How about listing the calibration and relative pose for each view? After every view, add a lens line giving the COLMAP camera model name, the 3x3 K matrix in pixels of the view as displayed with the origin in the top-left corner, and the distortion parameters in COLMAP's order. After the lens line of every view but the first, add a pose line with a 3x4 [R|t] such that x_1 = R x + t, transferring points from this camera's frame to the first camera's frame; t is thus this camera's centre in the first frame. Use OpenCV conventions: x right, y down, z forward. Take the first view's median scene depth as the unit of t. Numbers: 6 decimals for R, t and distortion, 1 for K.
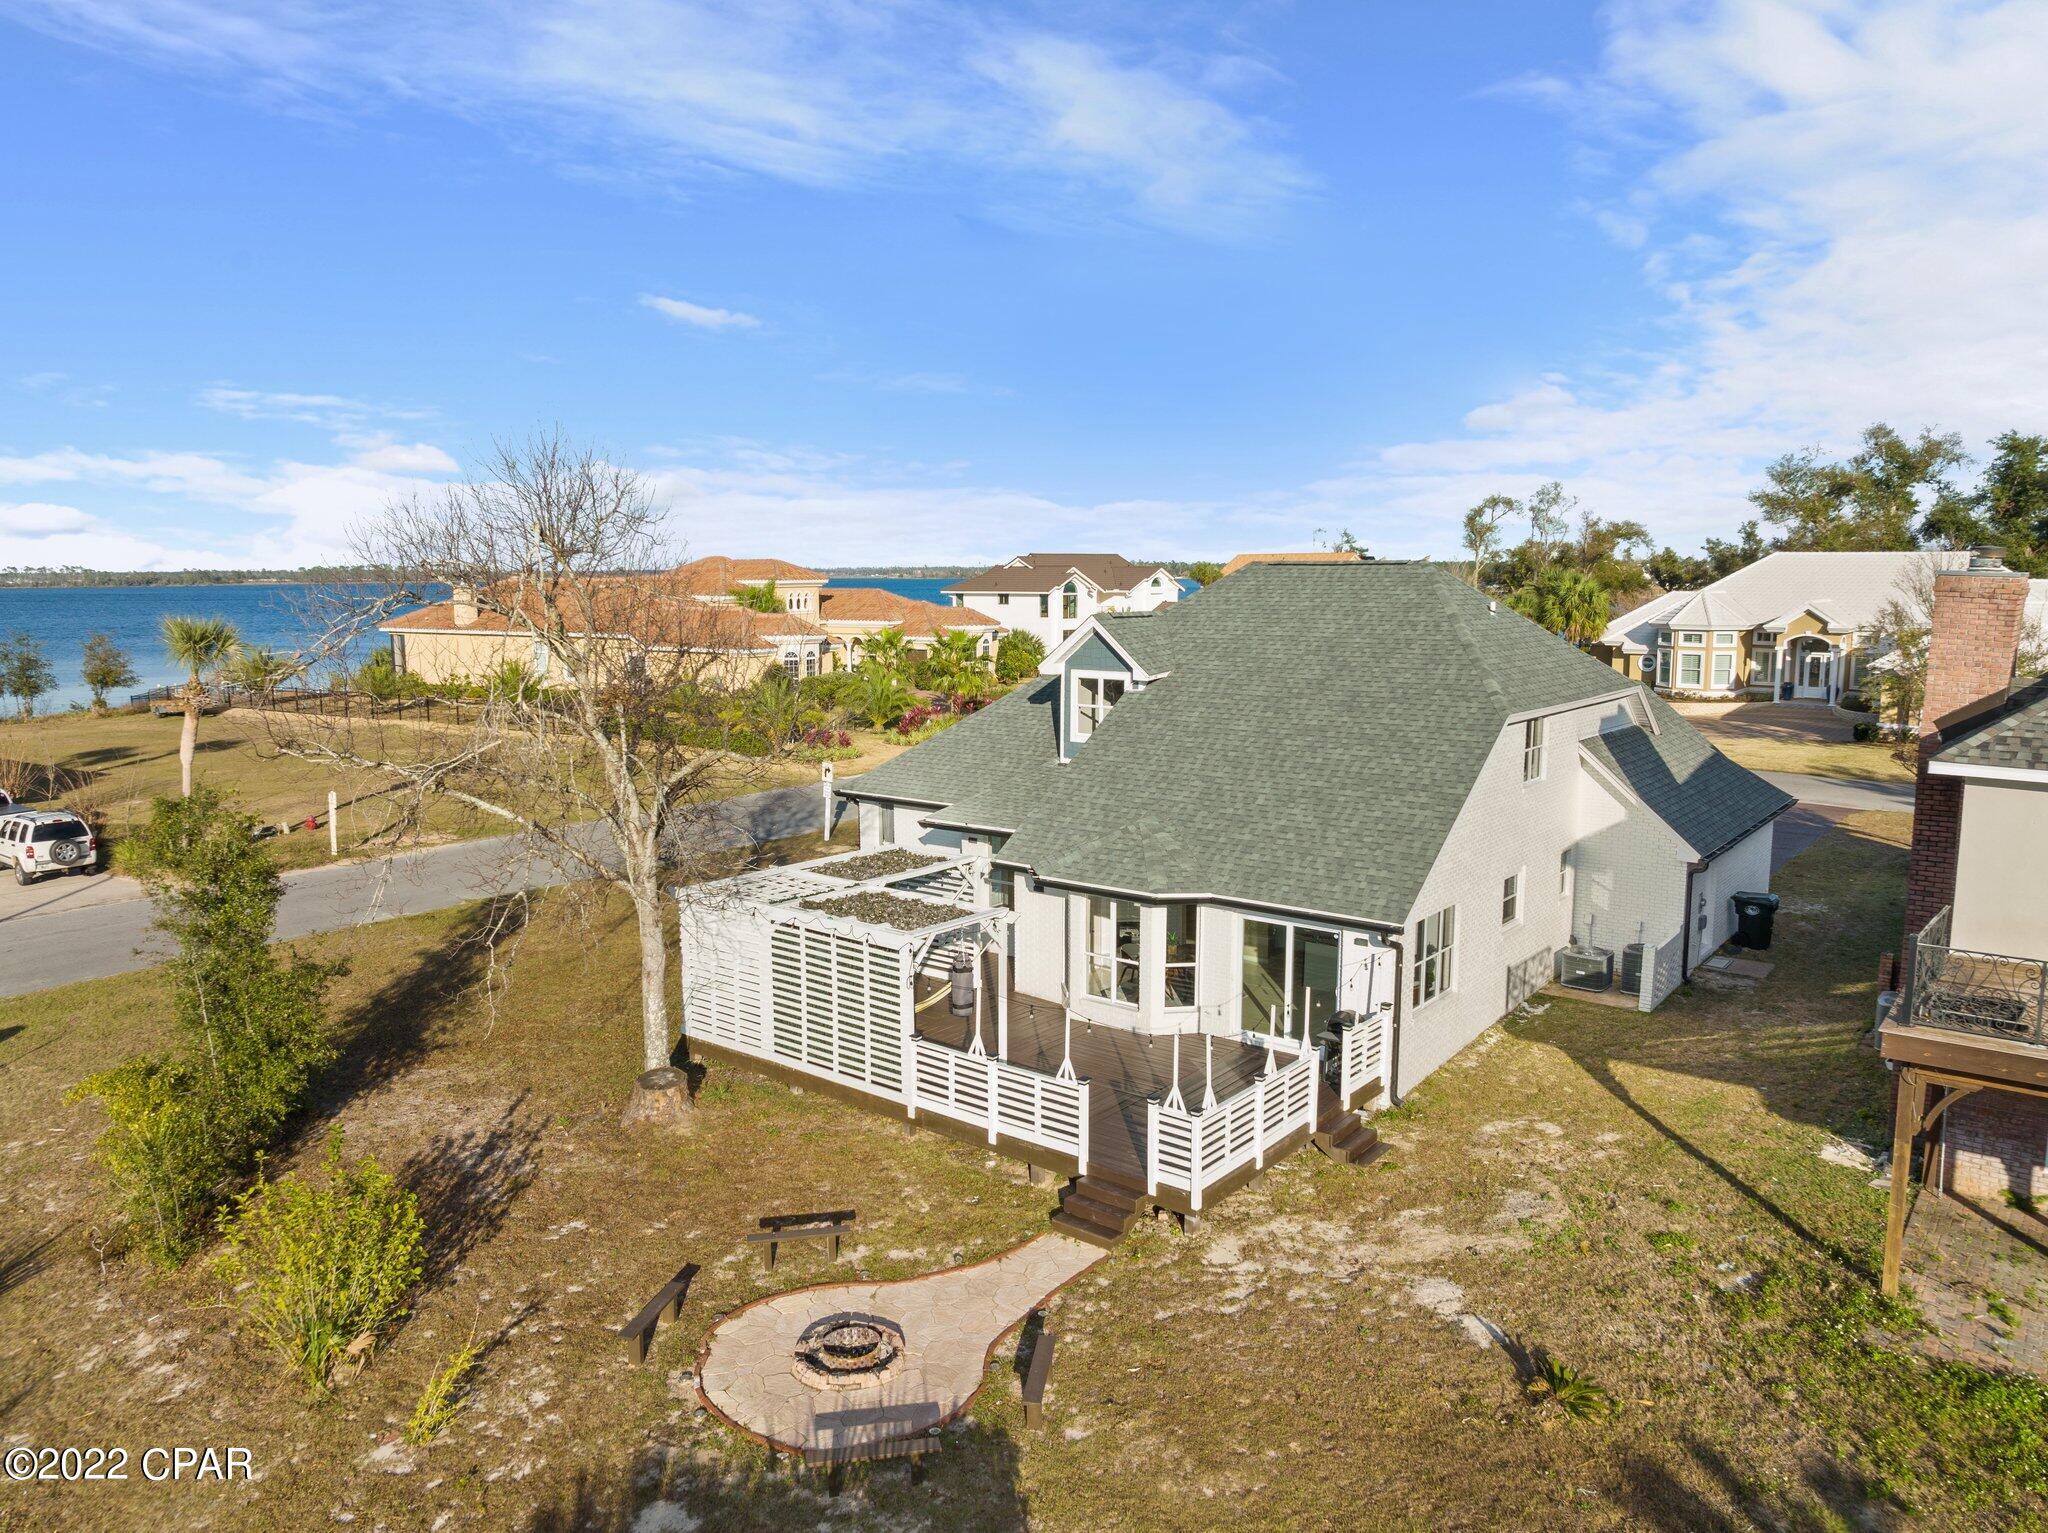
lens RADIAL K [[1442.6, 0, 1002.6], [0, 1442.6, 771.0], [0, 0, 1]] dist [-0.035959, -0.000270]
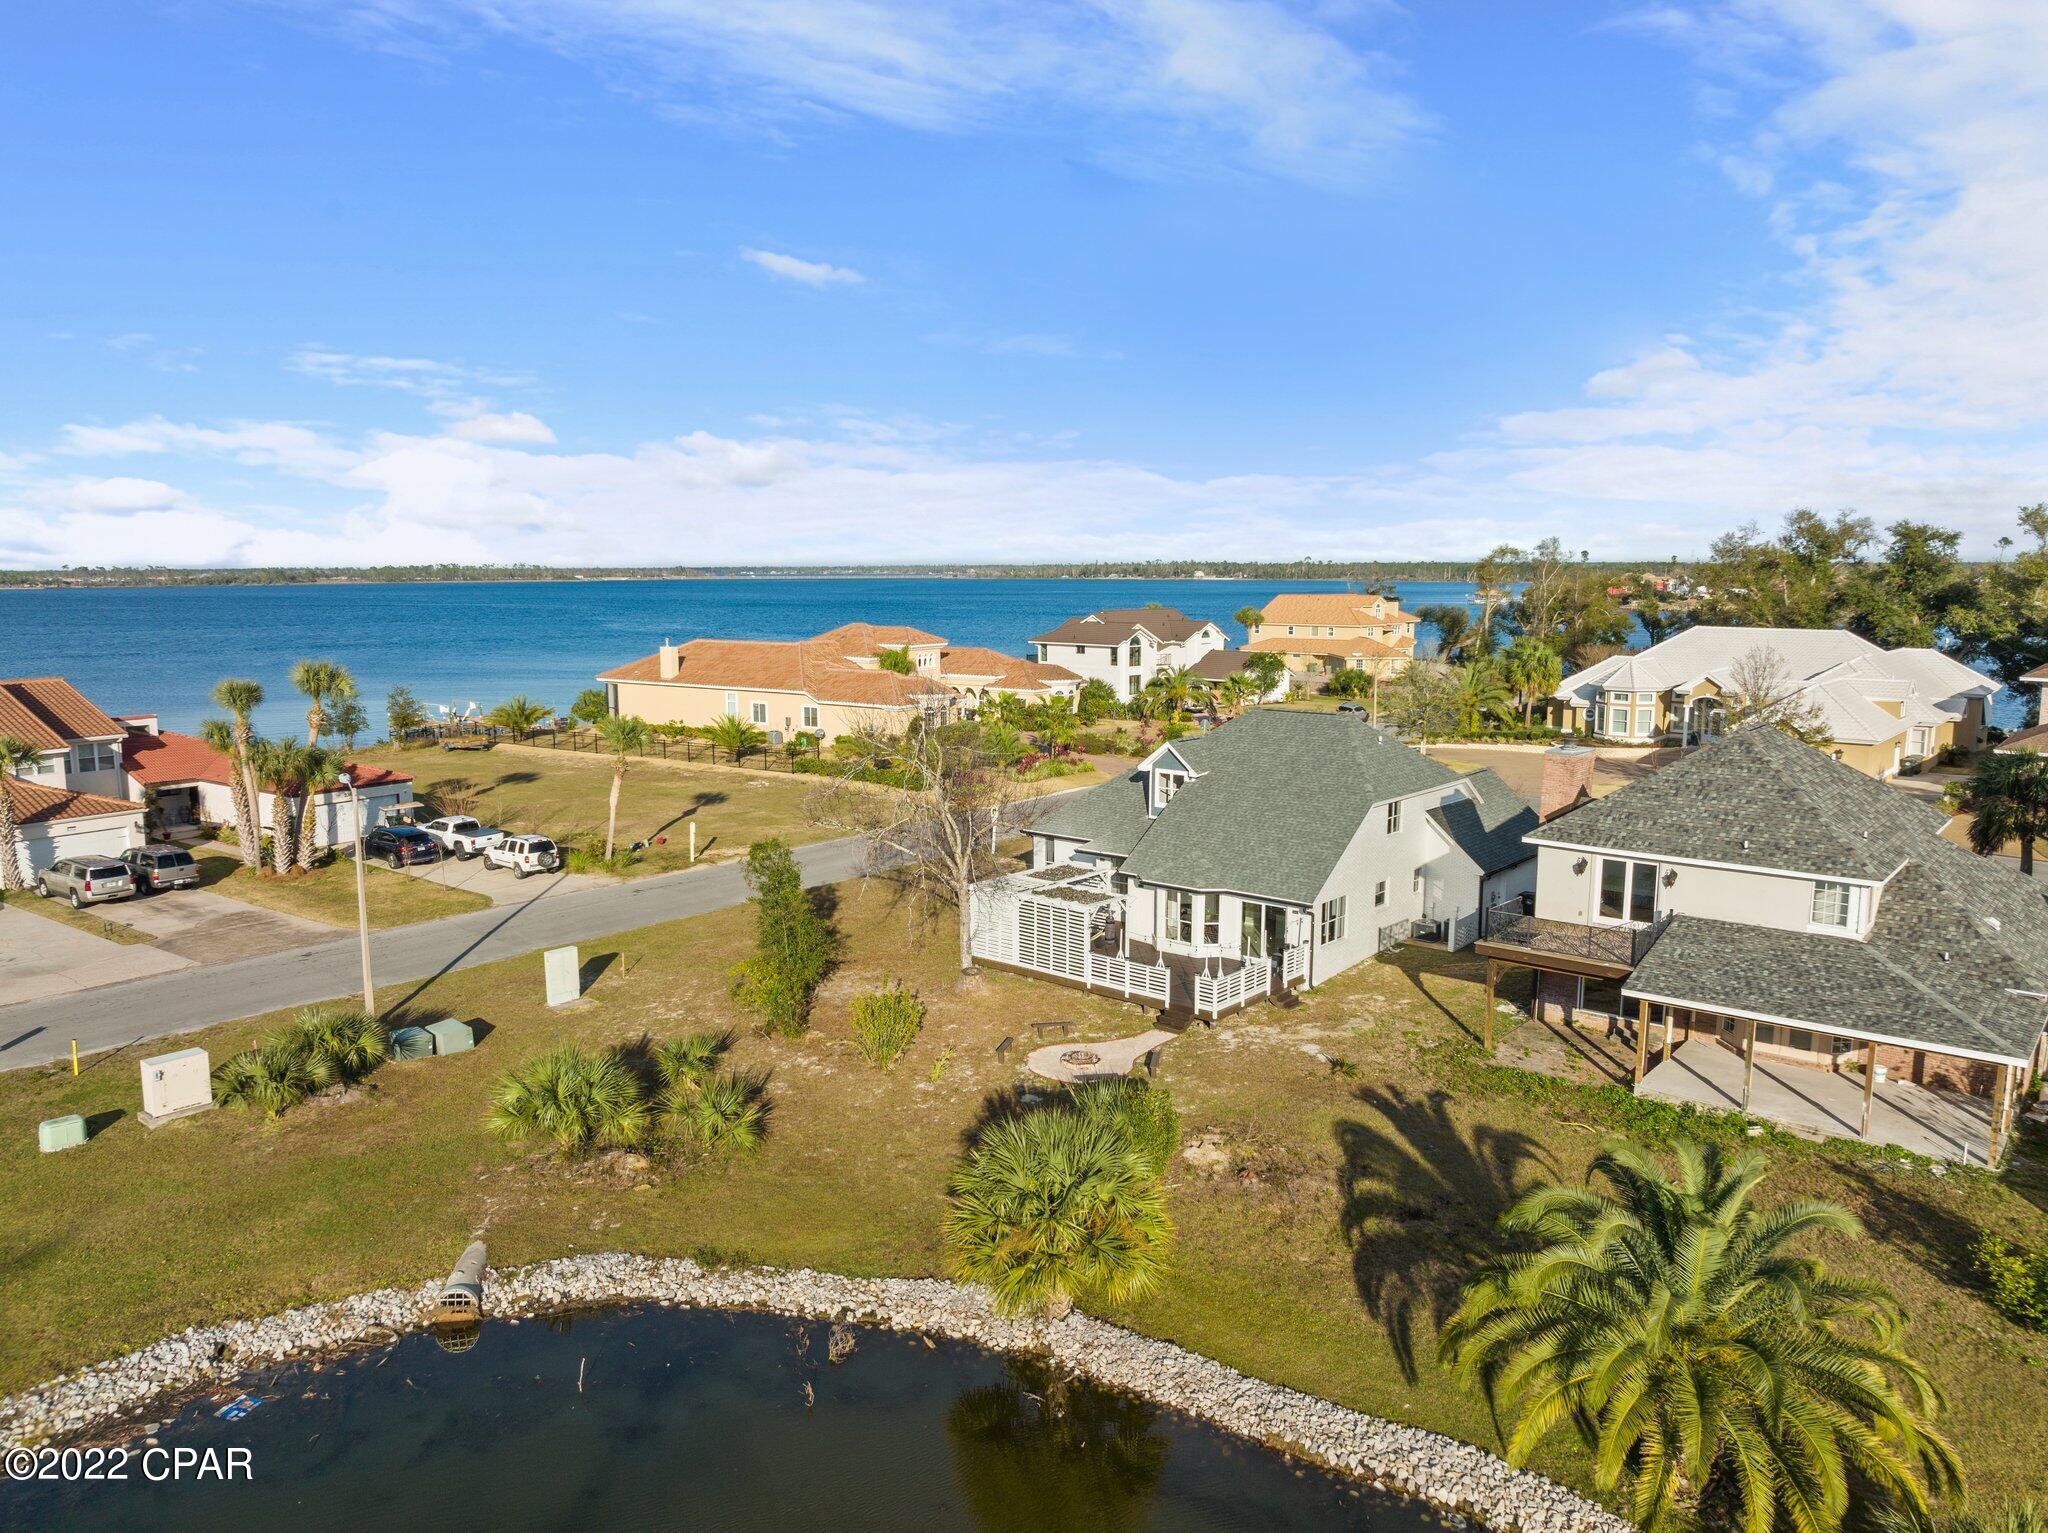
lens RADIAL K [[1442.6, 0, 1002.6], [0, 1442.6, 771.0], [0, 0, 1]] dist [-0.035959, -0.000270]
pose [[0.999374, 0.006552, -0.034761, -0.119365], [-0.006470, 0.999976, 0.002473, -0.098662], [0.034777, -0.002247, 0.999393, -1.215970]]
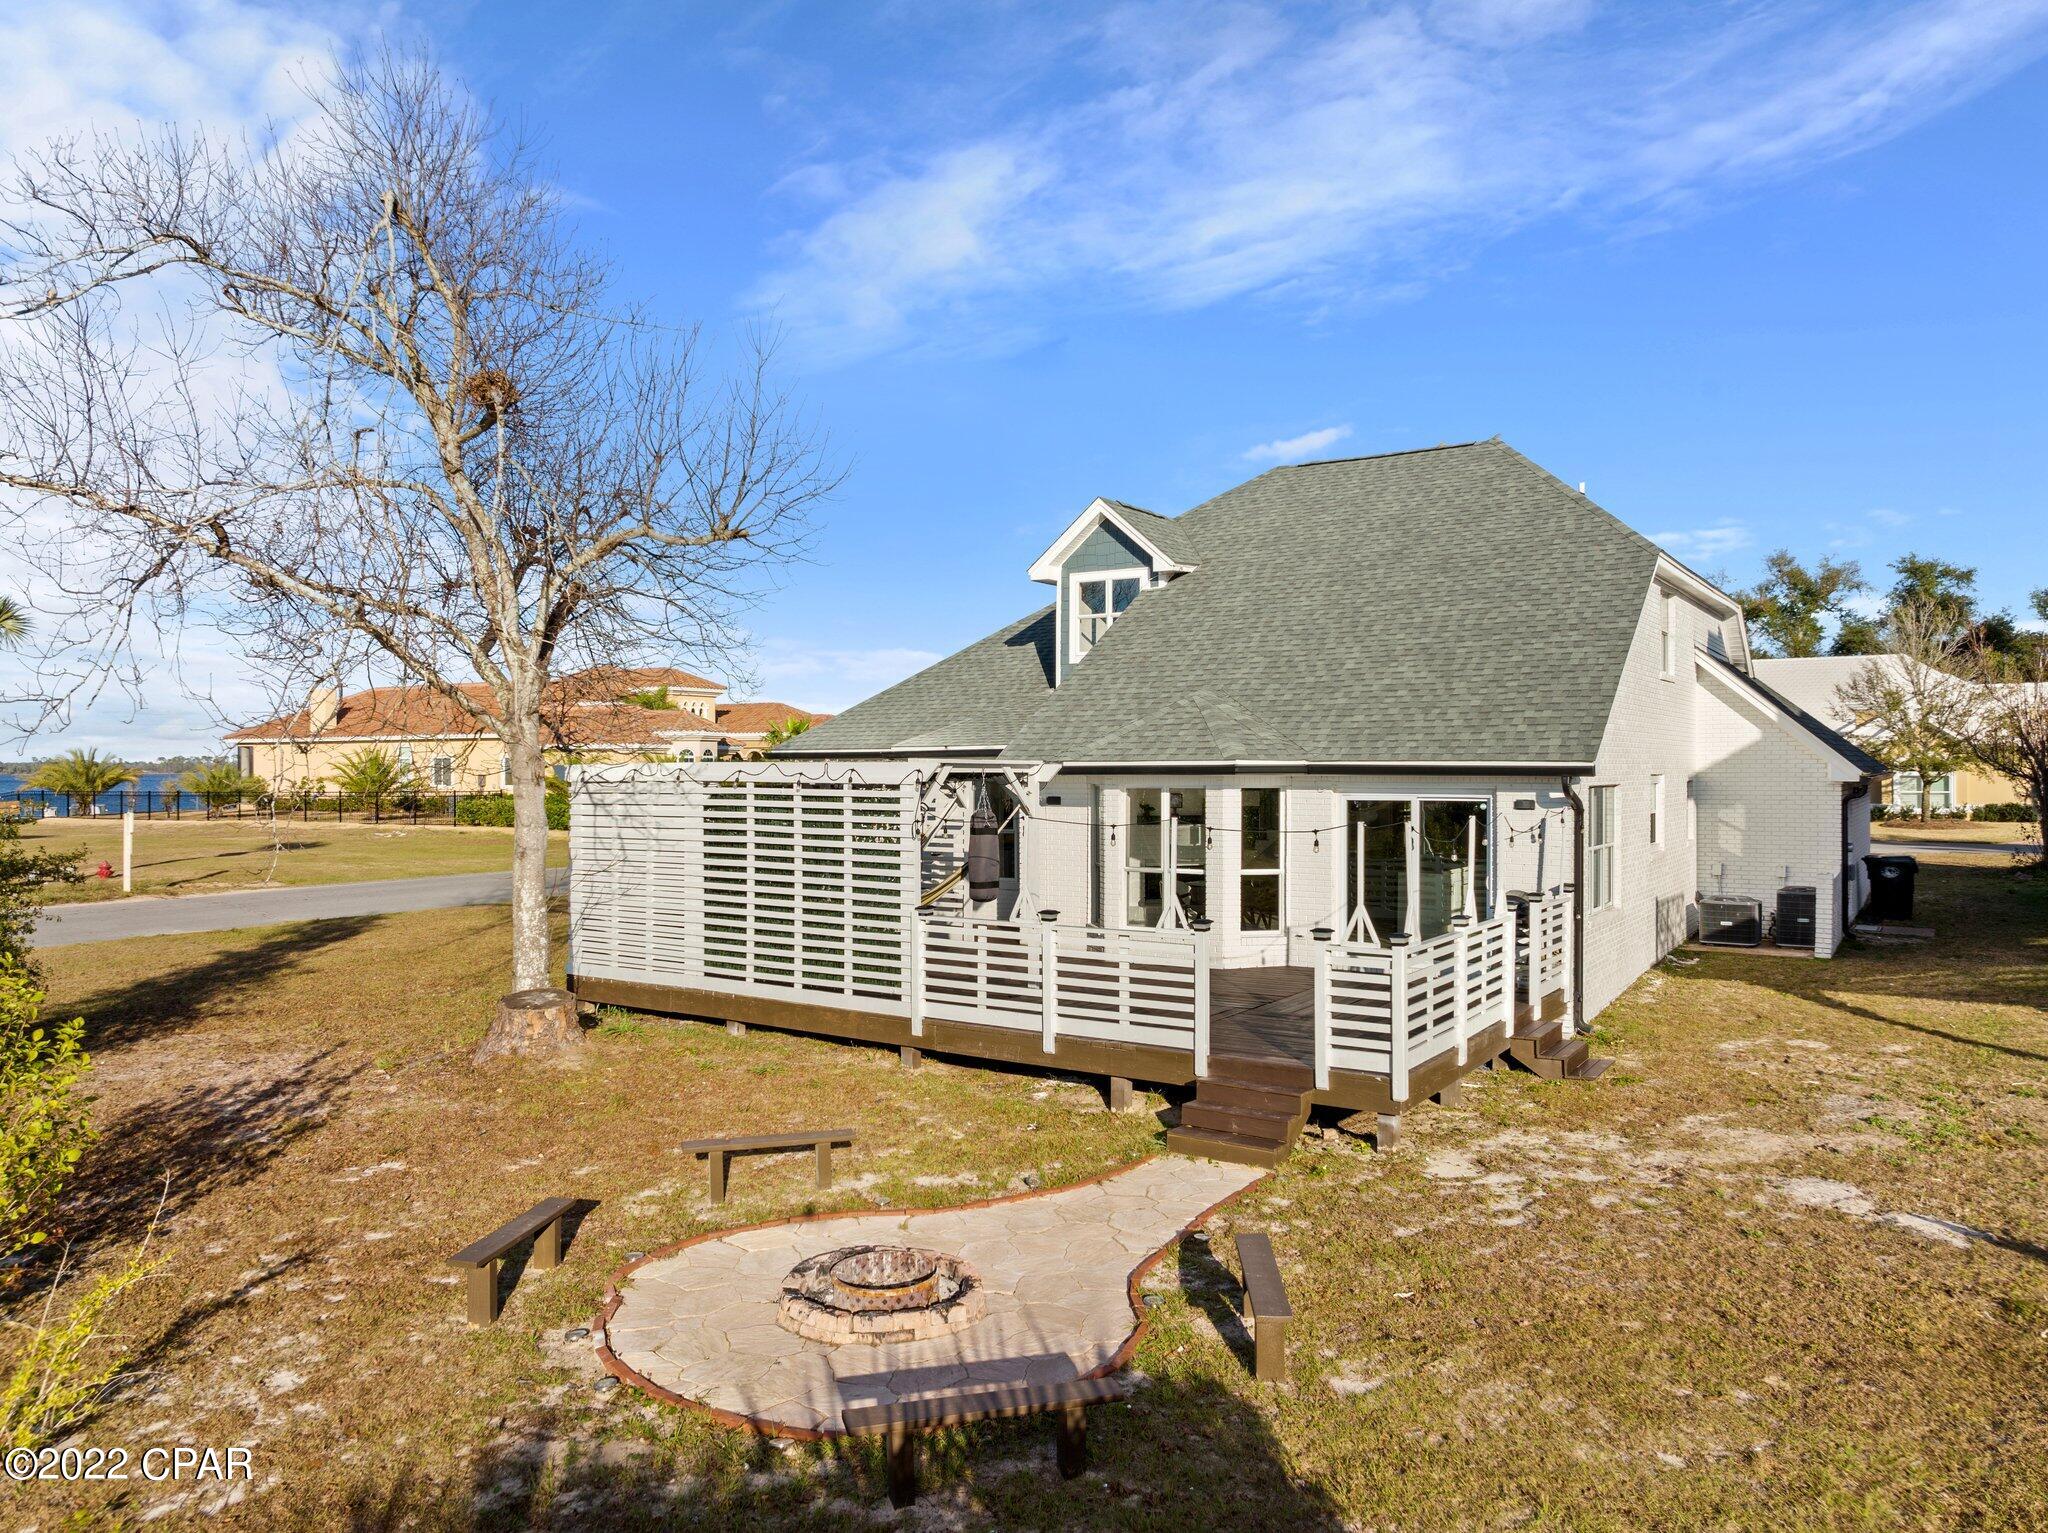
lens RADIAL K [[1443.1, 0, 1002.3], [0, 1443.1, 773.6], [0, 0, 1]] dist [-0.035870, 0.005526]
pose [[0.996736, 0.001367, 0.080716, -0.076904], [0.009428, 0.991044, -0.133200, 0.206546], [-0.080176, 0.133527, 0.987797, 0.312279]]
